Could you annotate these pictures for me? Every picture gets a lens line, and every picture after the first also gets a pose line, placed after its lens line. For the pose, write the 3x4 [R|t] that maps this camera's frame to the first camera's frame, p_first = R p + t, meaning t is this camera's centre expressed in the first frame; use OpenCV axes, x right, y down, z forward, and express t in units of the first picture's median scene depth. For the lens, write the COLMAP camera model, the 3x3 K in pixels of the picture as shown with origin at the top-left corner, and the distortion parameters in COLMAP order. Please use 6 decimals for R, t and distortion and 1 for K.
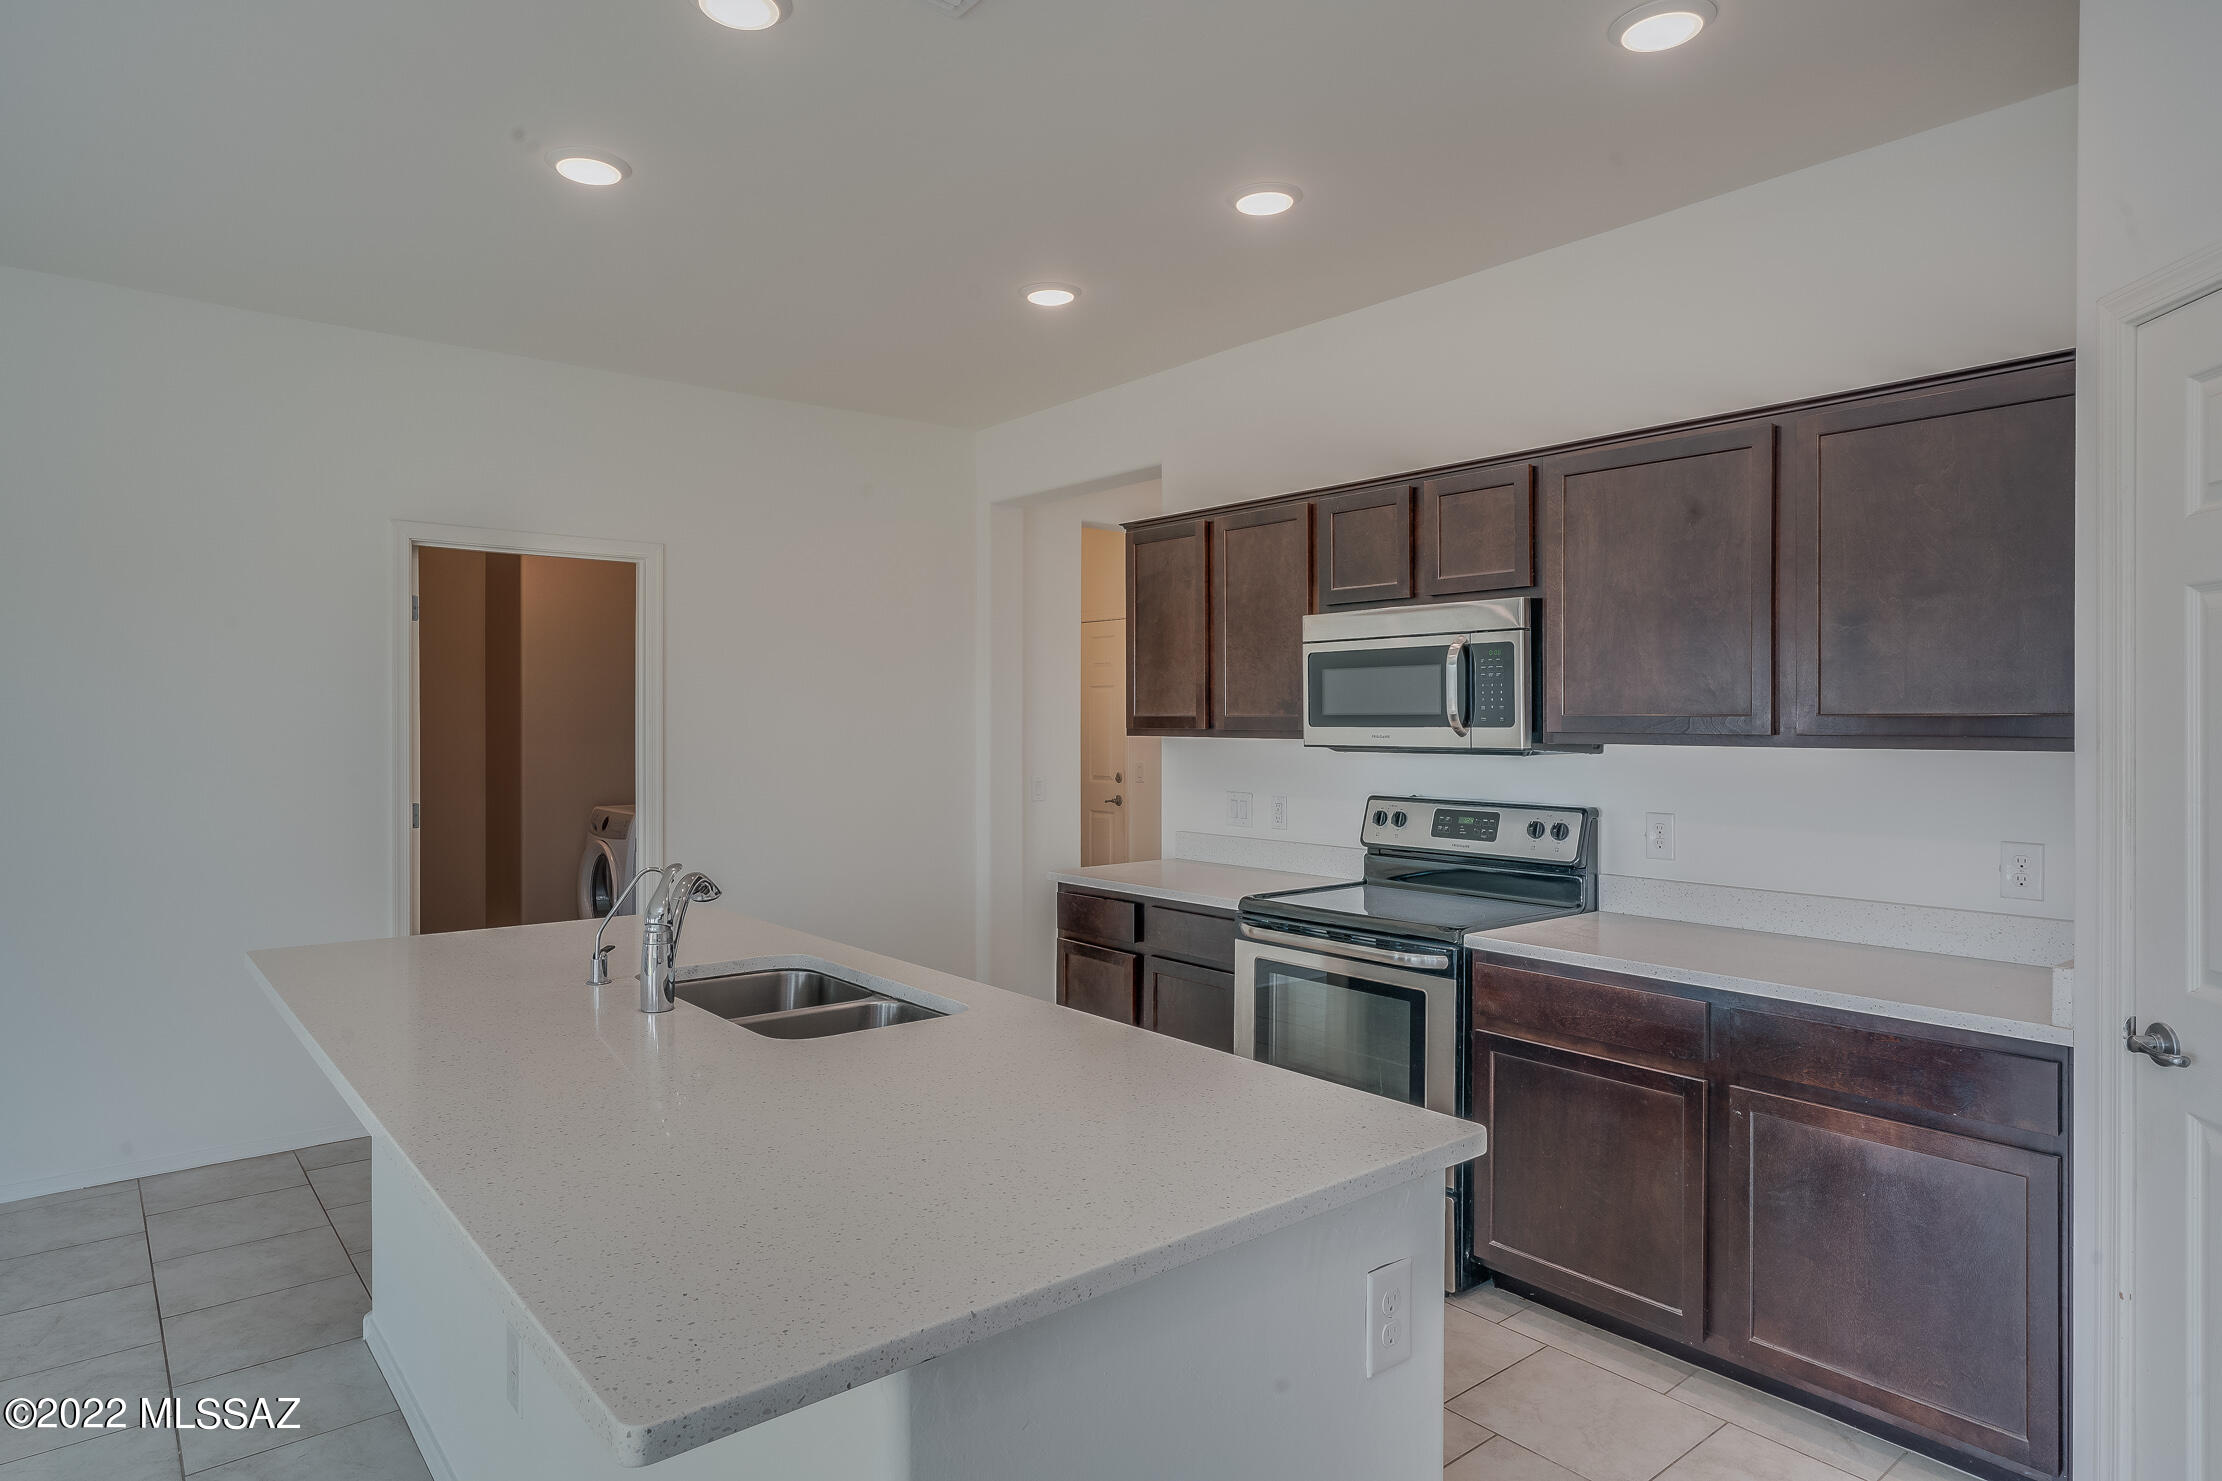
lens RADIAL K [[1270.7, 0, 1108.4], [0, 1270.7, 687.7], [0, 0, 1]] dist [0.000161, 0.000337]
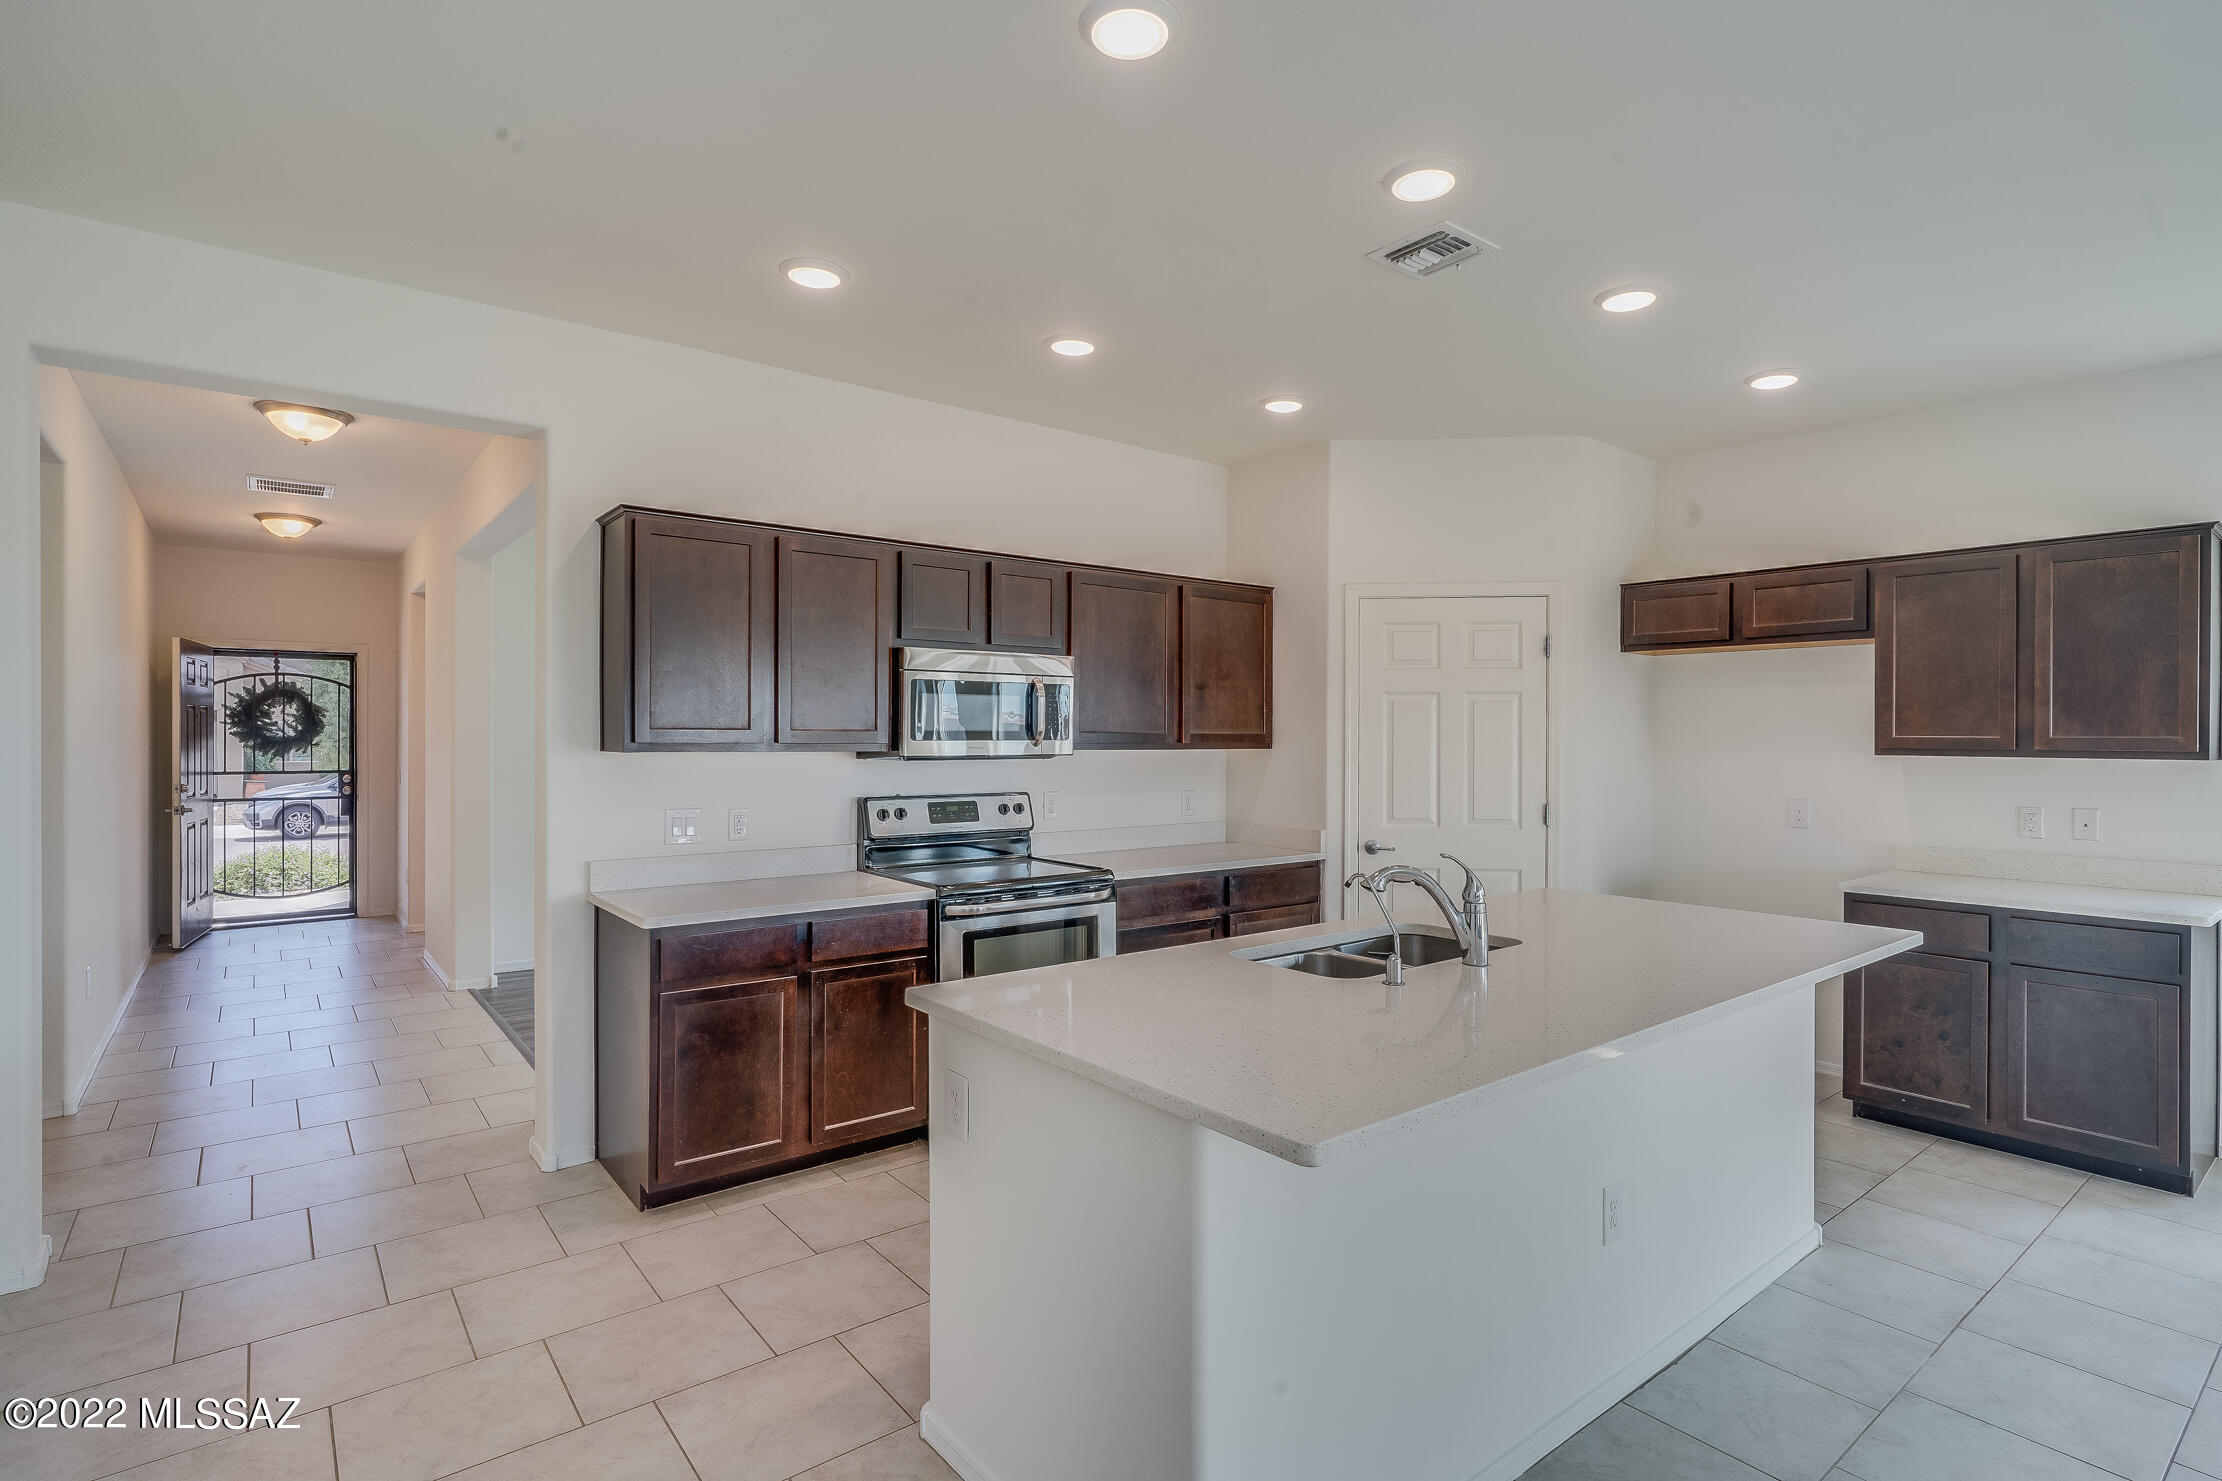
lens RADIAL K [[1088.7, 0, 1118.0], [0, 1088.7, 745.0], [0, 0, 1]] dist [0.002498, 0.001205]
pose [[0.015876, -0.009900, 0.999825, -0.900884], [-0.031620, 0.999446, 0.010399, 0.019130], [-0.999374, -0.031779, 0.015554, 0.826018]]
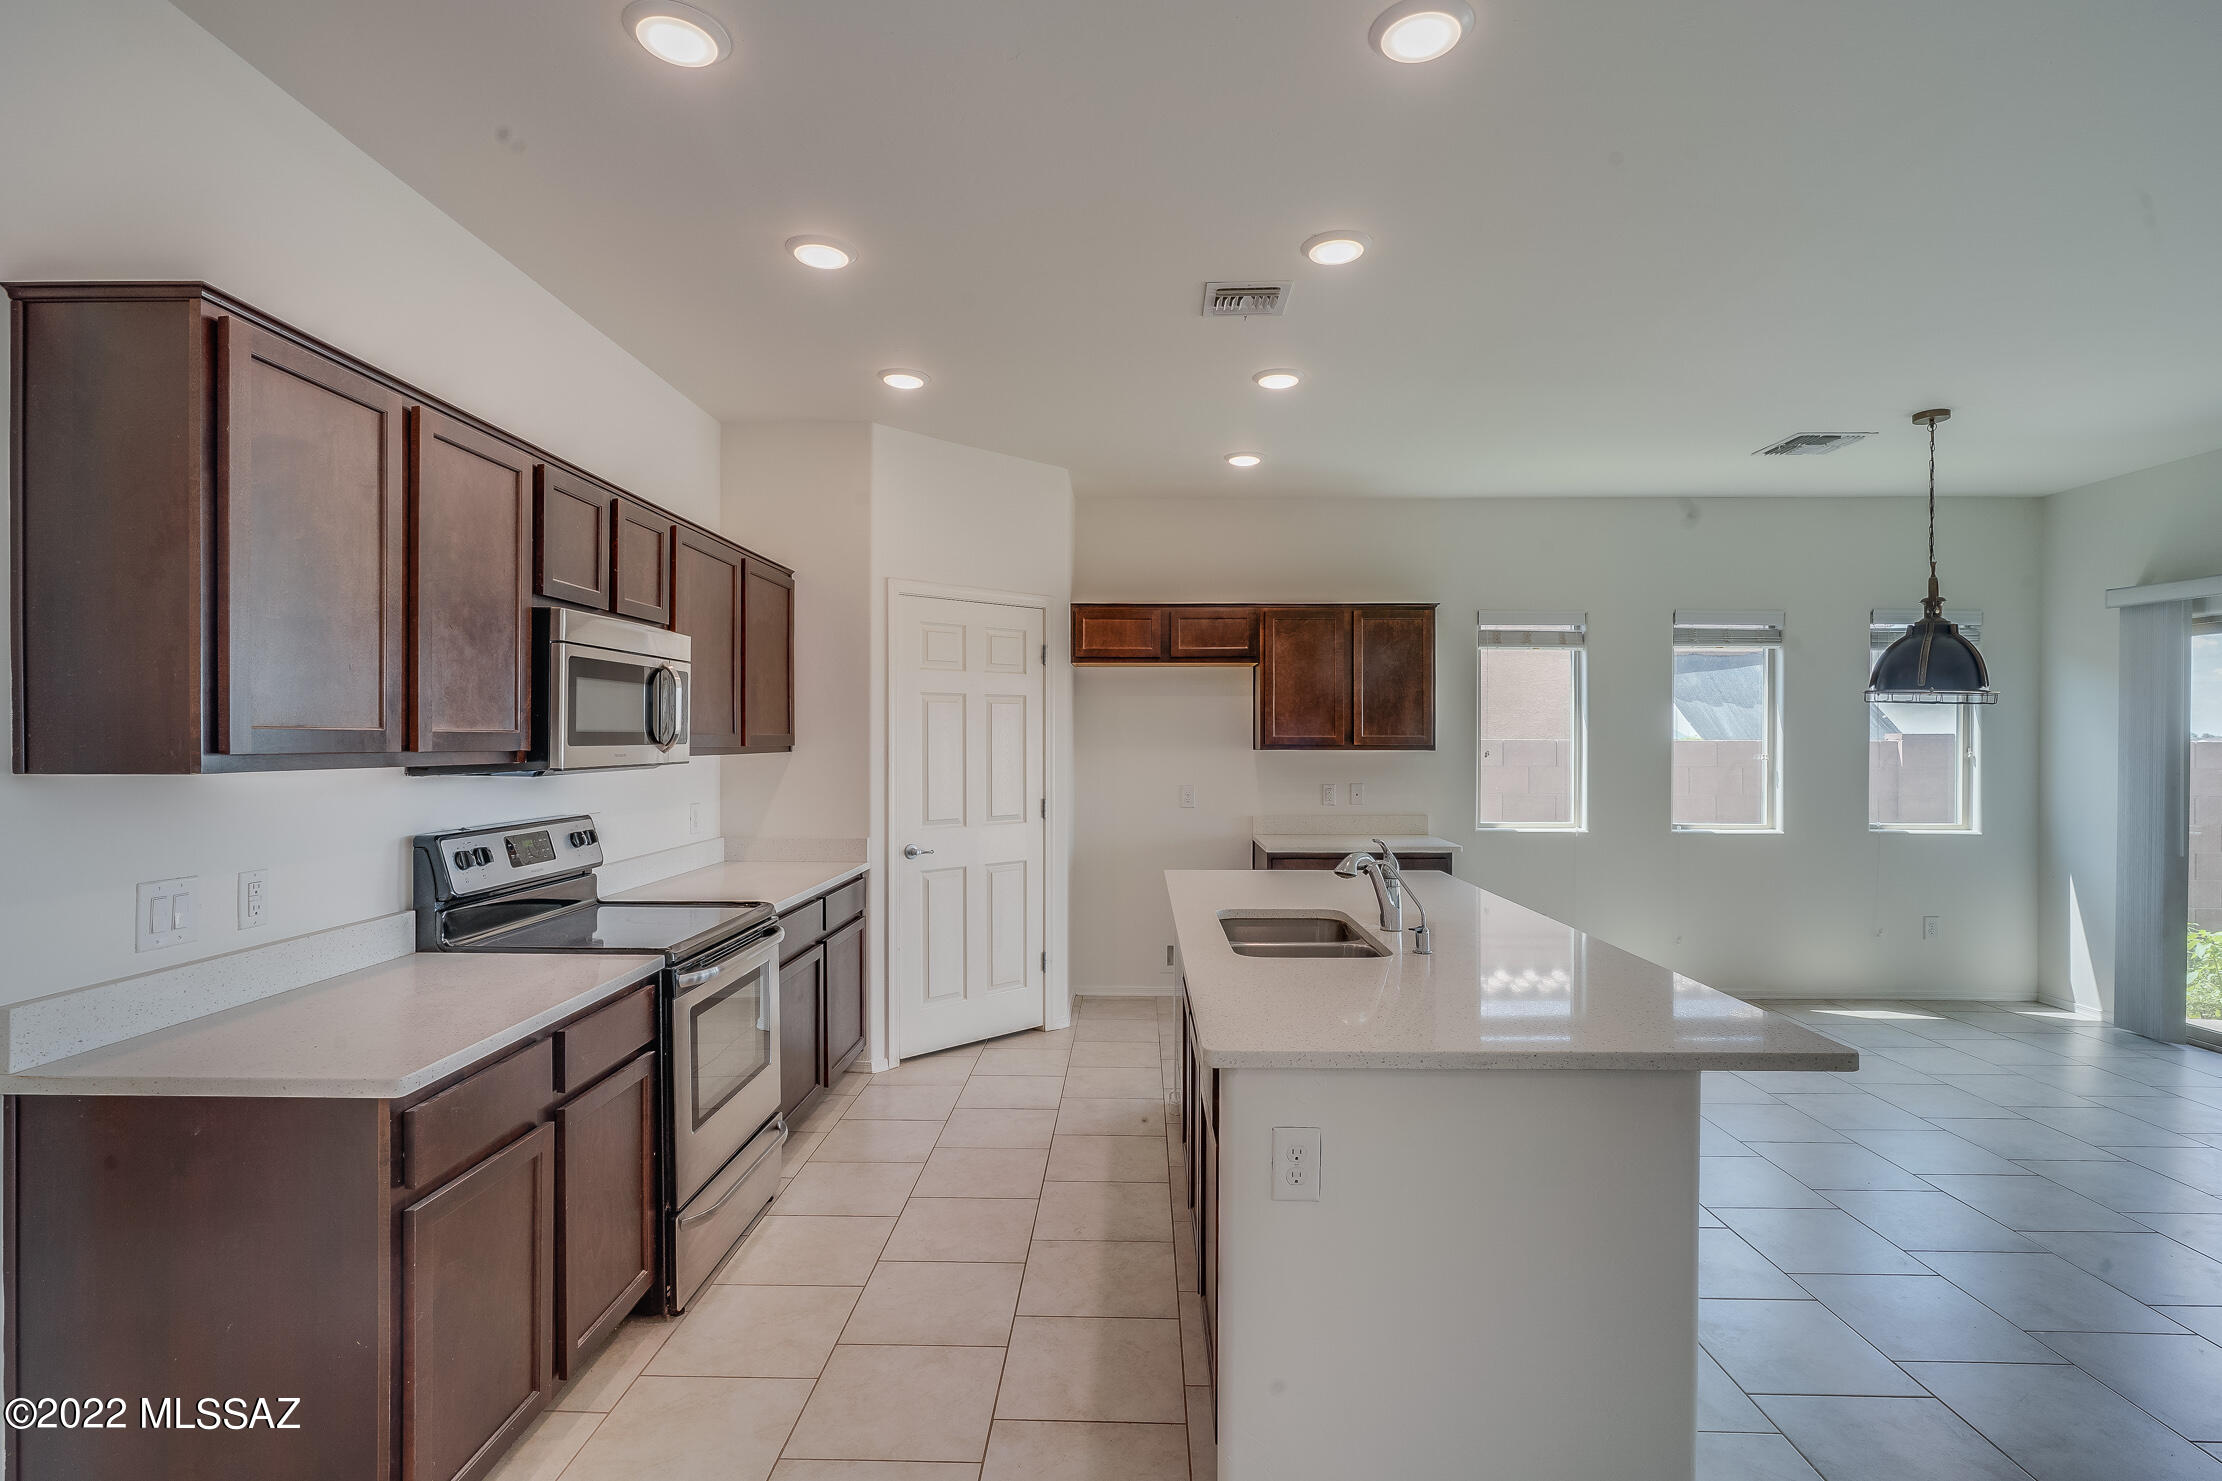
lens RADIAL K [[1092.5, 0, 1119.6], [0, 1092.5, 738.7], [0, 0, 1]] dist [-0.002337, 0.001142]
pose [[-0.758711, -0.004764, 0.651409, -0.593975], [-0.021065, 0.999630, -0.017224, 0.031624], [-0.651086, -0.026790, -0.758531, 1.361608]]
